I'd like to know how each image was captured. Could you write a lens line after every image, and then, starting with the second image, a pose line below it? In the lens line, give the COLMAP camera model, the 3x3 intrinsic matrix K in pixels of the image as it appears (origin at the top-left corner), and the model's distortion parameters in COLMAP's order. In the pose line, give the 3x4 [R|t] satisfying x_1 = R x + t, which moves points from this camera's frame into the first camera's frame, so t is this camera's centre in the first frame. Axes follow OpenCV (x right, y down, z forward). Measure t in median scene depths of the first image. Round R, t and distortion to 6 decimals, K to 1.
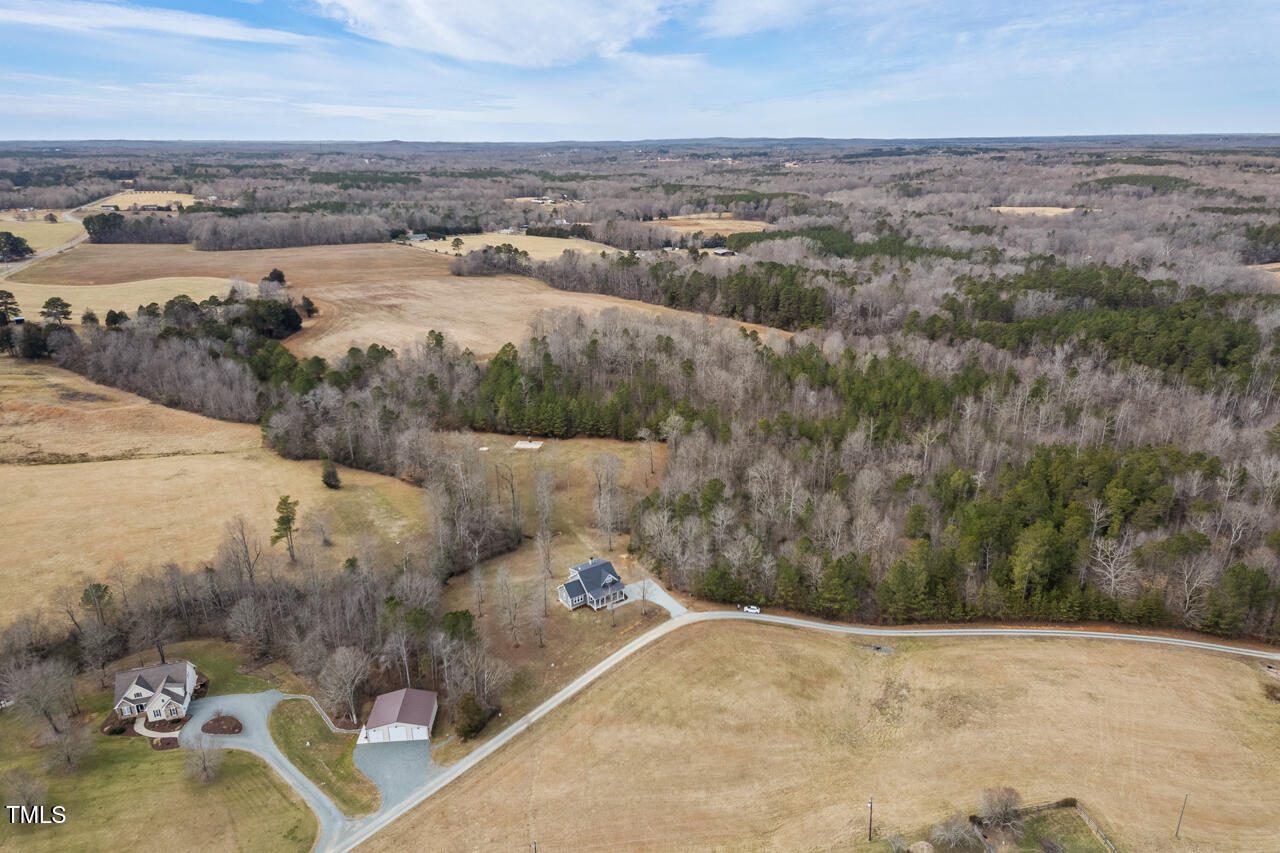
lens RADIAL K [[783.3, 0, 637.4], [0, 783.3, 435.3], [0, 0, 1]] dist [0.092521, -0.067680]
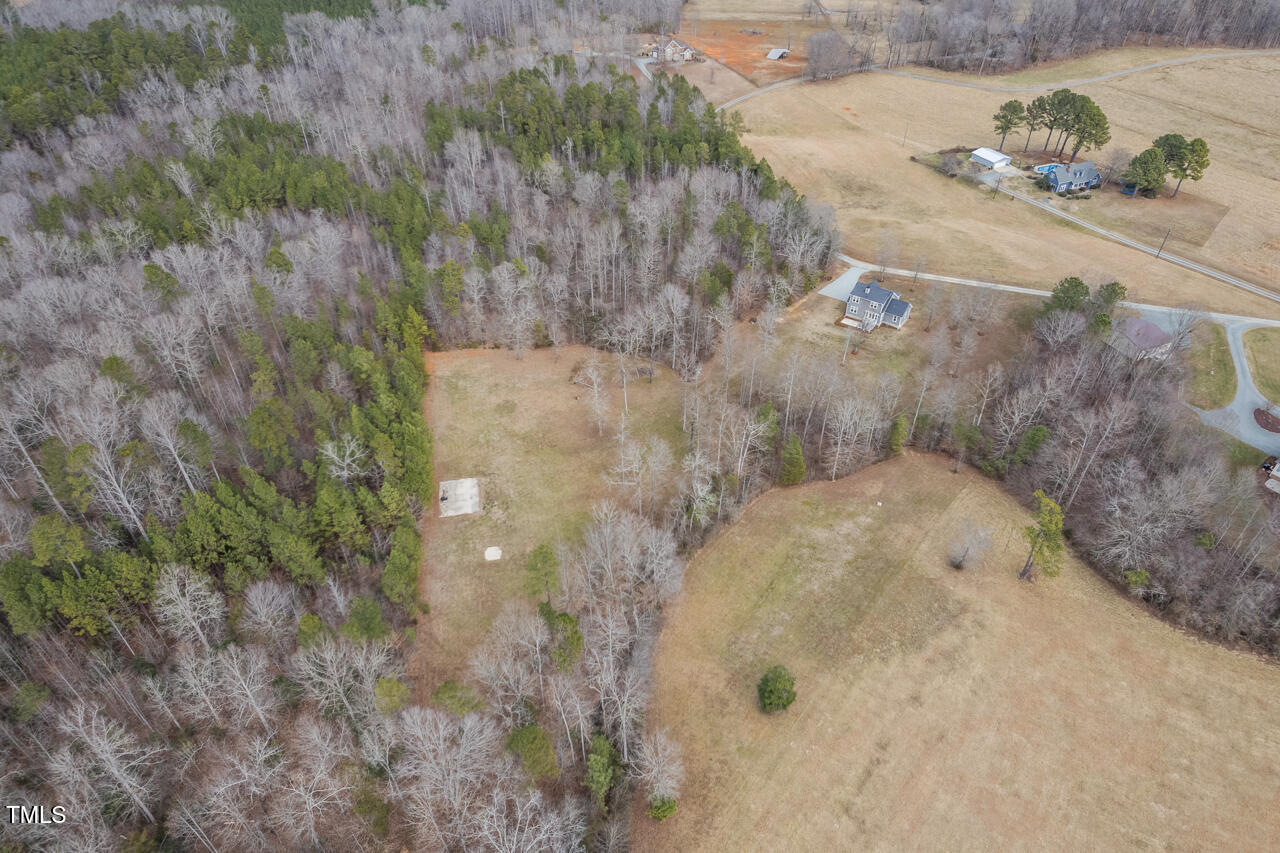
lens RADIAL K [[783.3, 0, 637.4], [0, 783.3, 435.3], [0, 0, 1]] dist [0.092521, -0.067680]
pose [[-0.314418, -0.611039, 0.726480, -0.449479], [0.329287, 0.647571, 0.687184, -0.281121], [-0.890344, 0.455283, -0.002401, 0.751498]]
